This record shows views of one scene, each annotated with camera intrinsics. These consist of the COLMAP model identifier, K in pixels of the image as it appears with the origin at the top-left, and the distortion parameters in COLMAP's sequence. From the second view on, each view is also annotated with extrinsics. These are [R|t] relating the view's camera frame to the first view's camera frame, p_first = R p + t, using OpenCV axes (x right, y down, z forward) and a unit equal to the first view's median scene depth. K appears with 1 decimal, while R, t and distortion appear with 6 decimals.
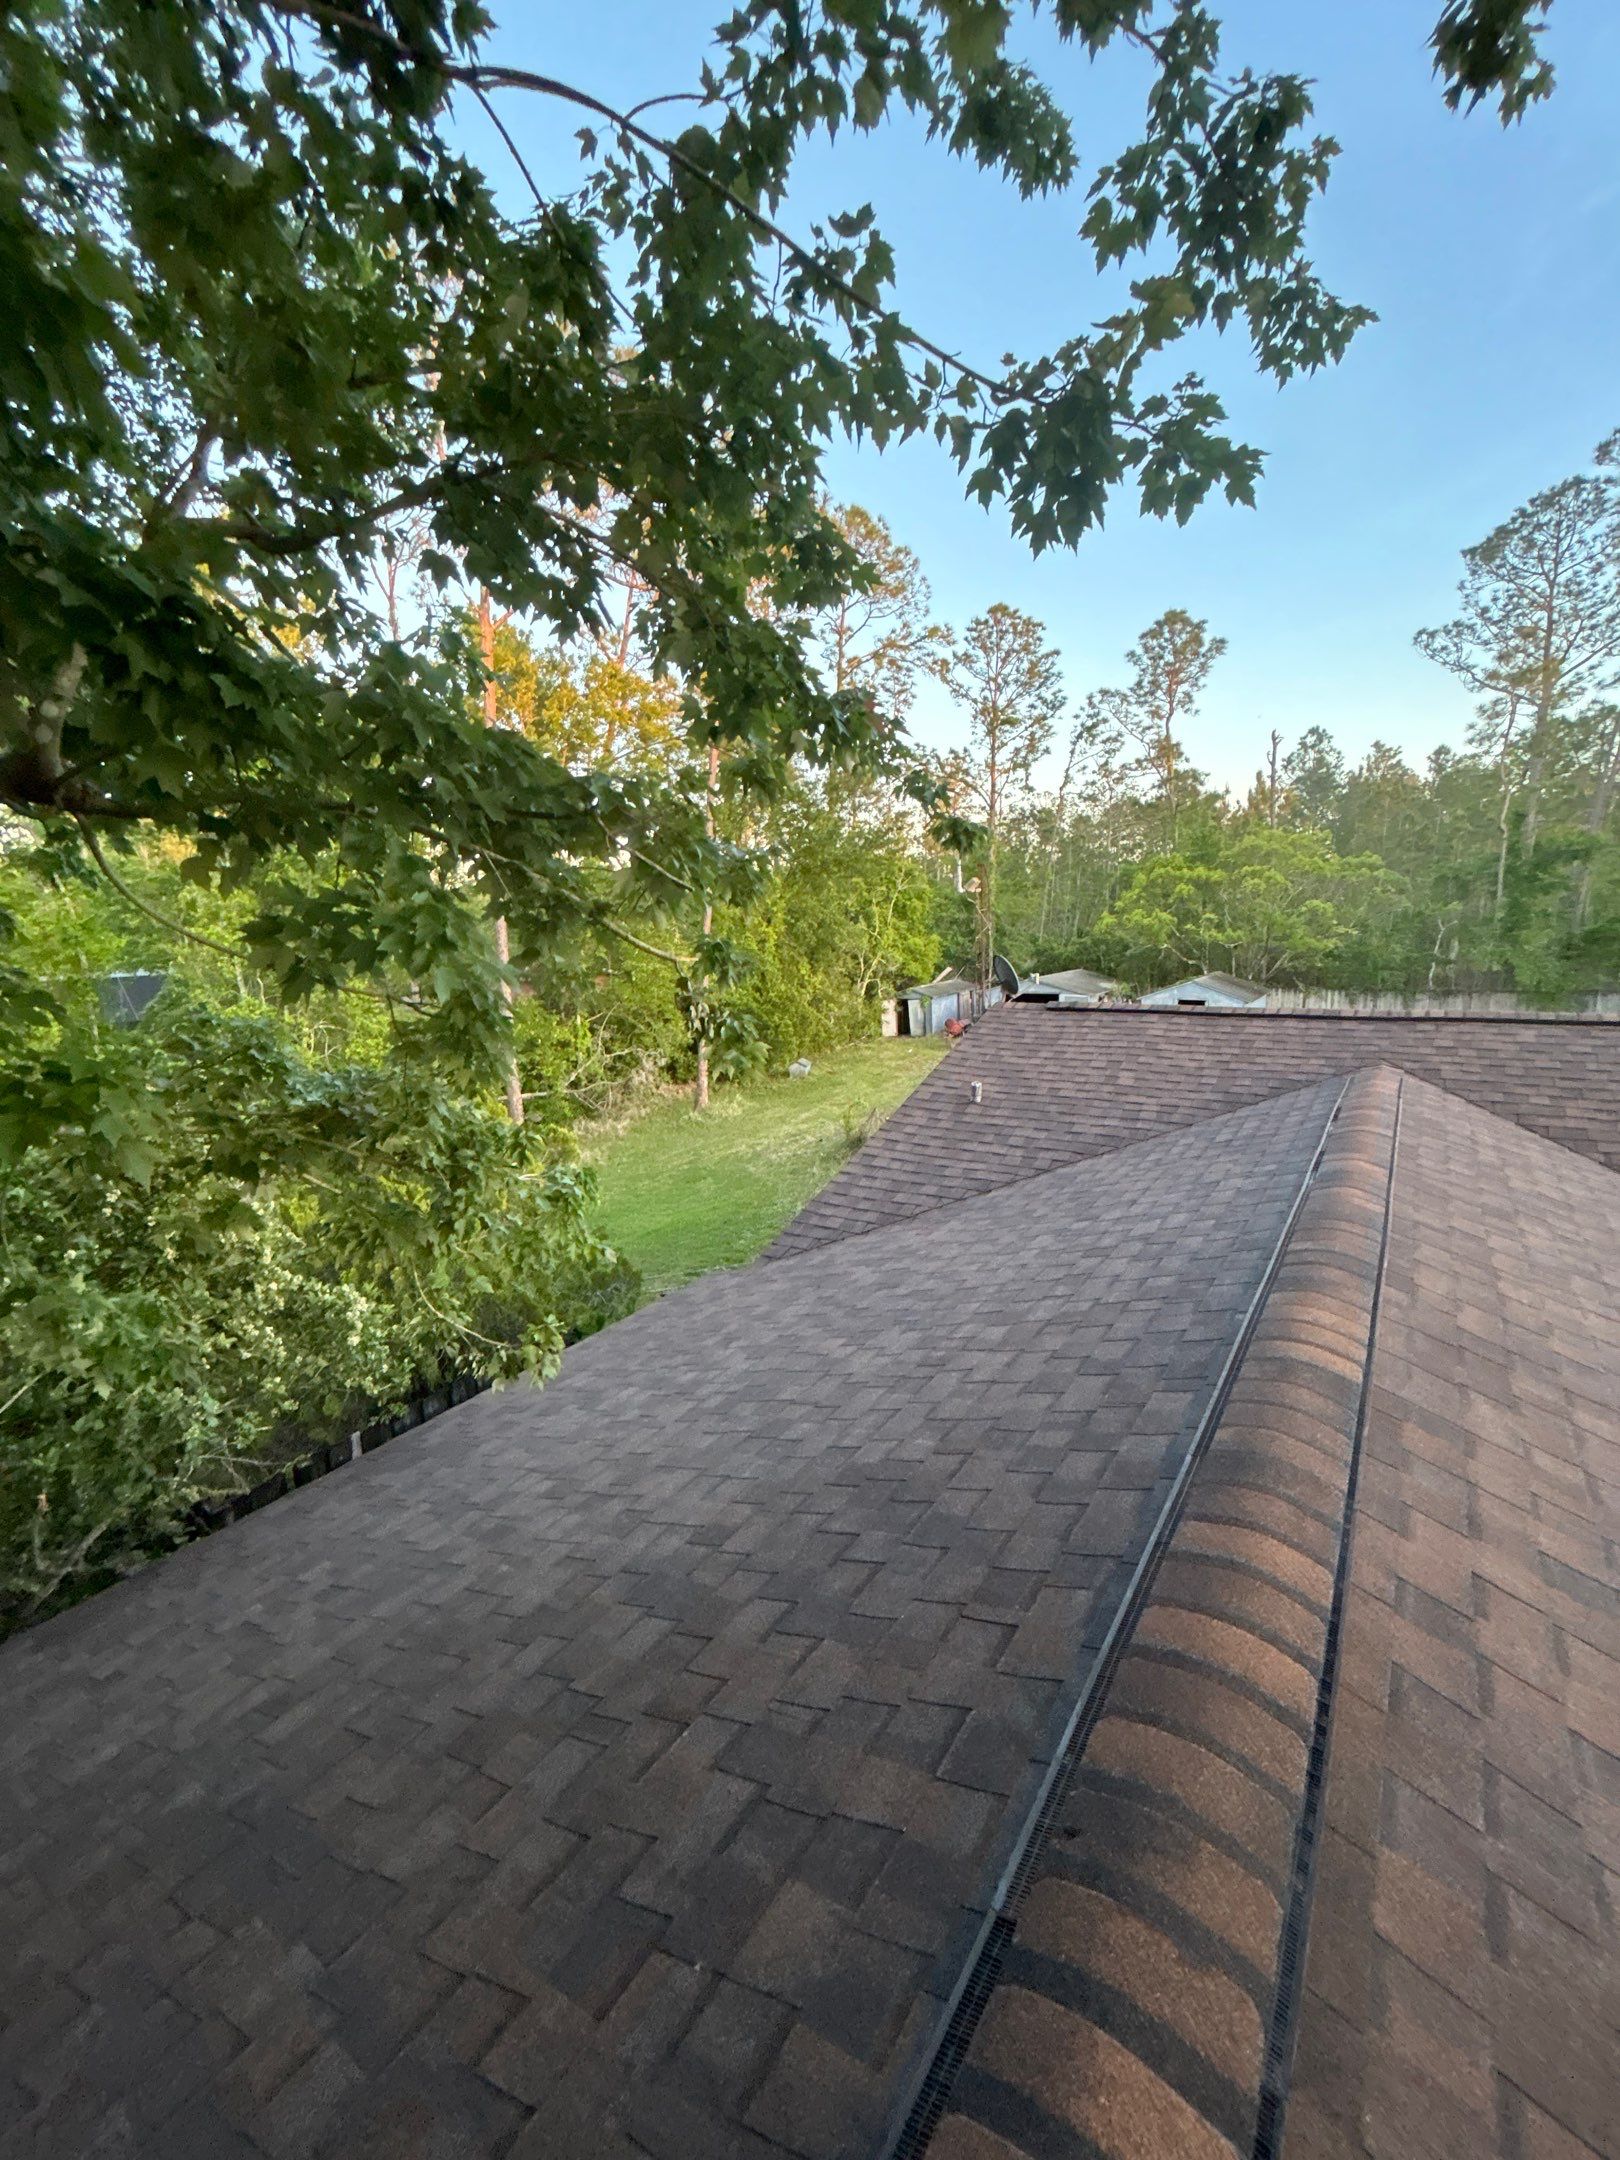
lens RADIAL K [[872.9, 0, 813.7], [0, 872.9, 1083.2], [0, 0, 1]] dist [-0.000422, 0.000241]
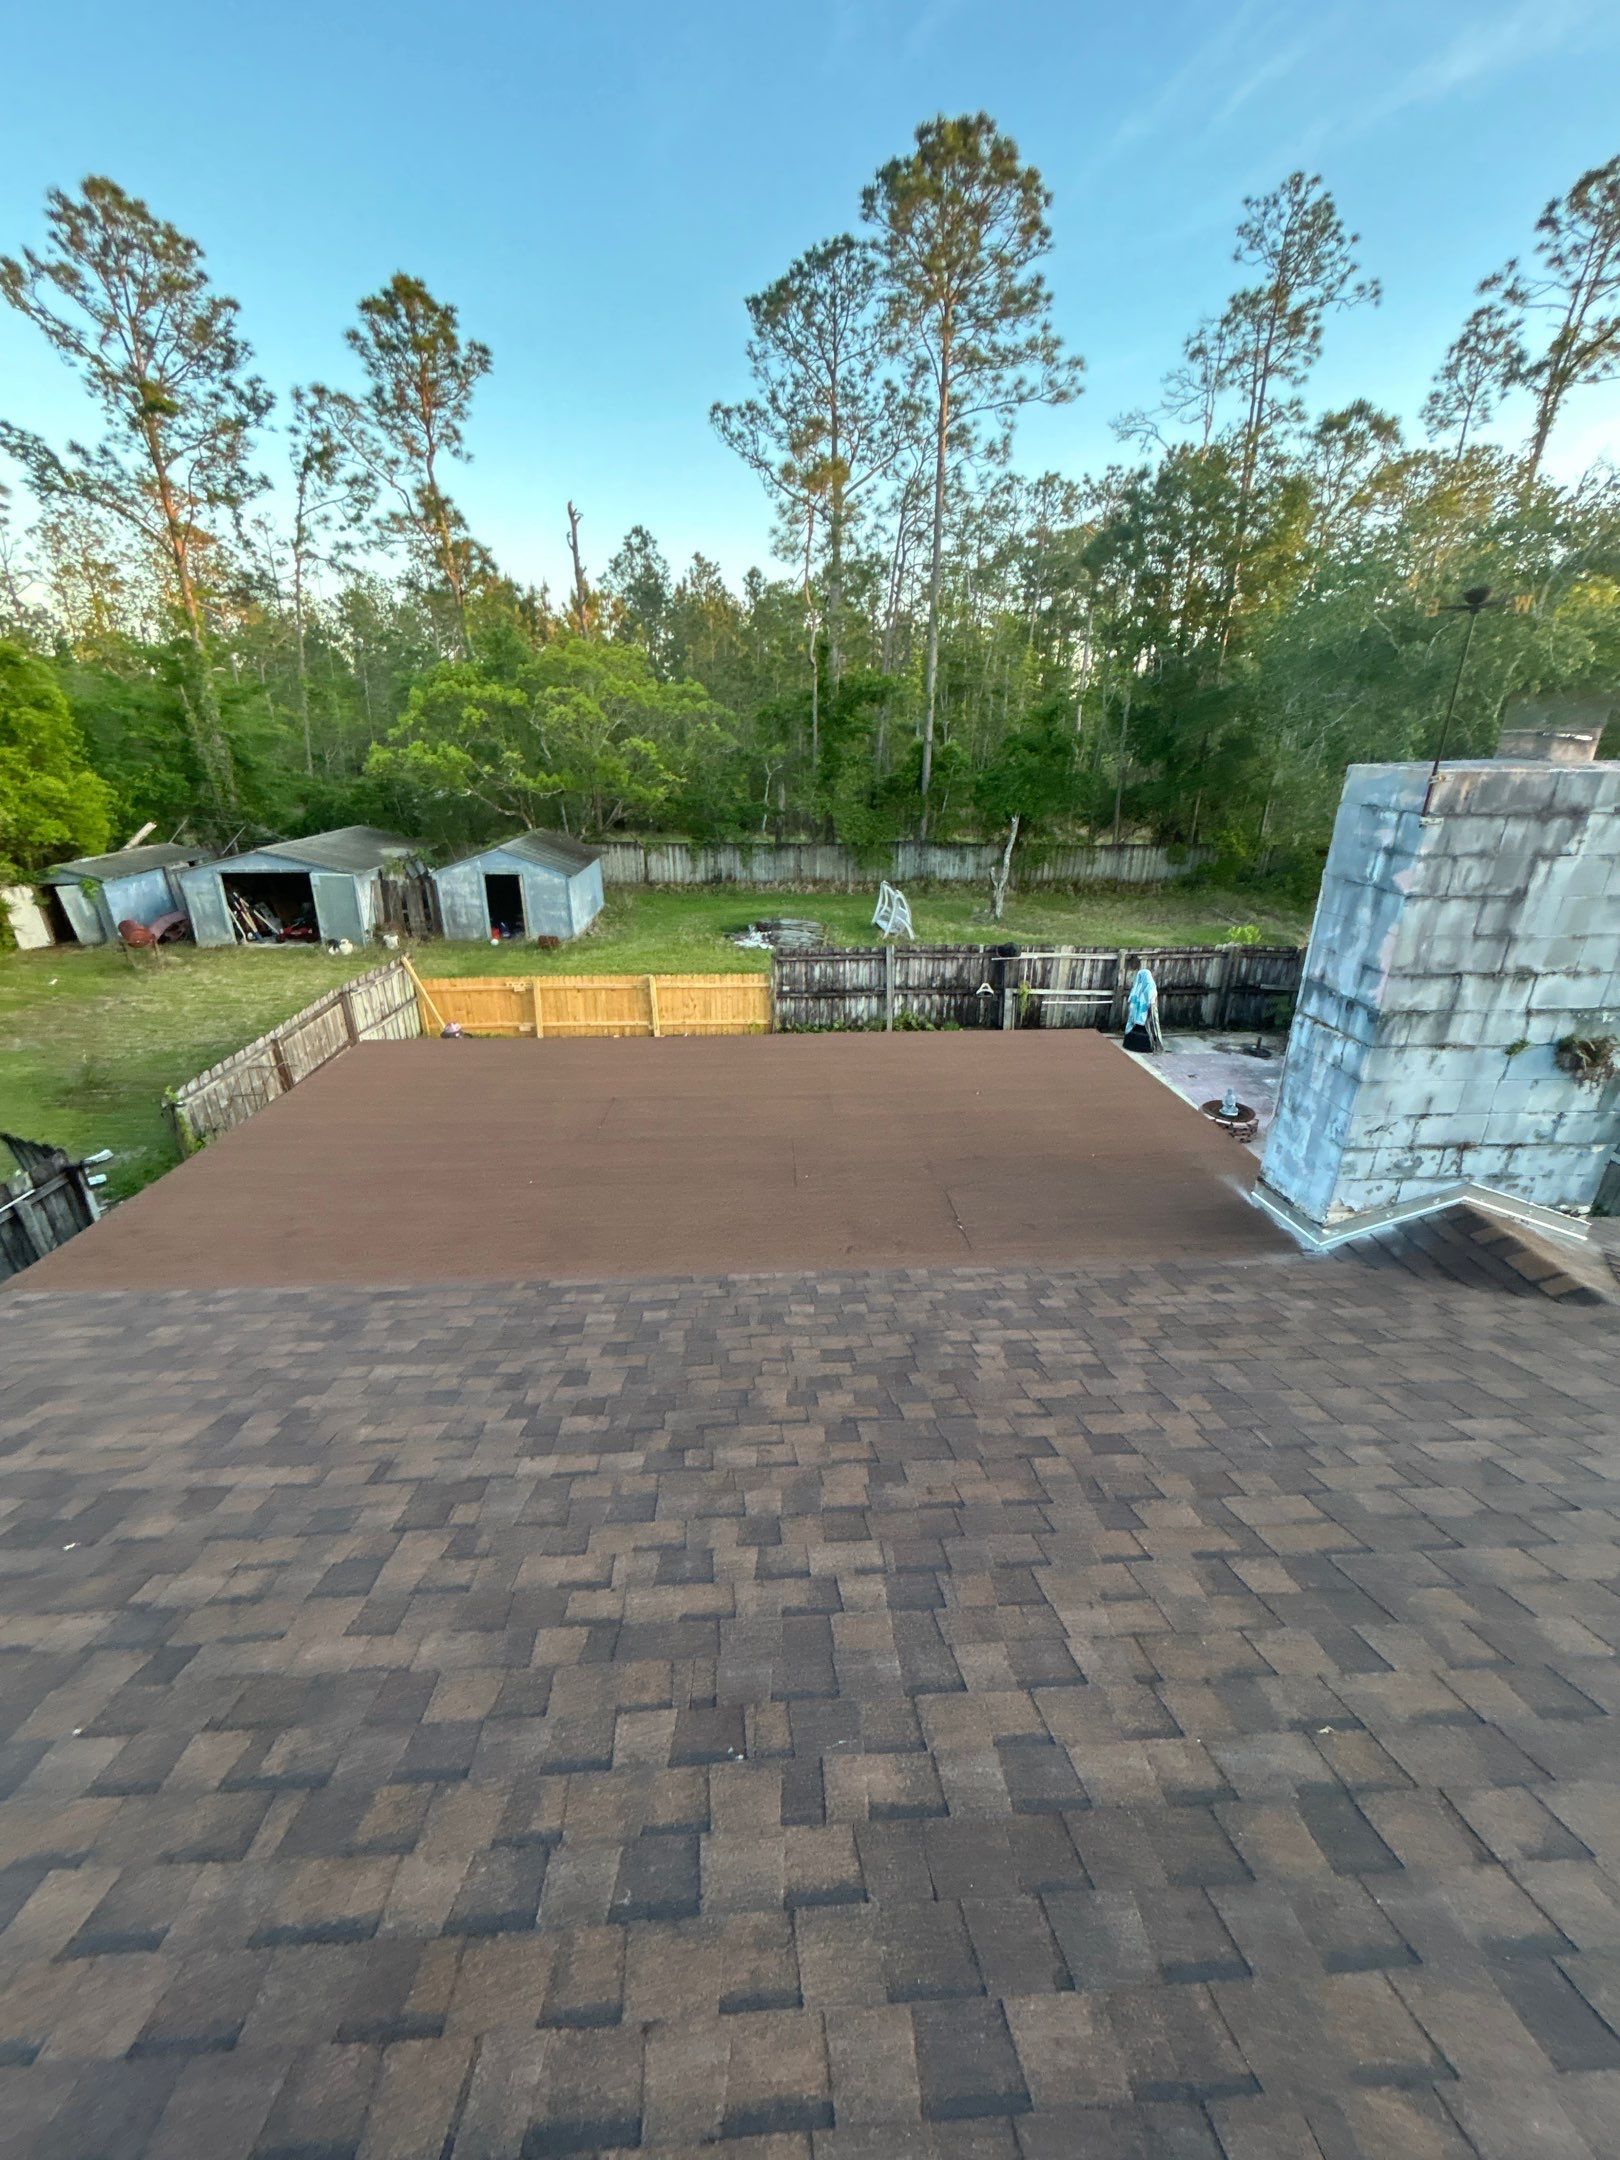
lens RADIAL K [[866.1, 0, 823.7], [0, 866.1, 1079.6], [0, 0, 1]] dist [0.000440, 0.000561]
pose [[0.783137, -0.198941, 0.589168, 0.167100], [0.081807, 0.972171, 0.219527, -0.061566], [-0.616445, -0.123721, 0.777617, 0.219588]]
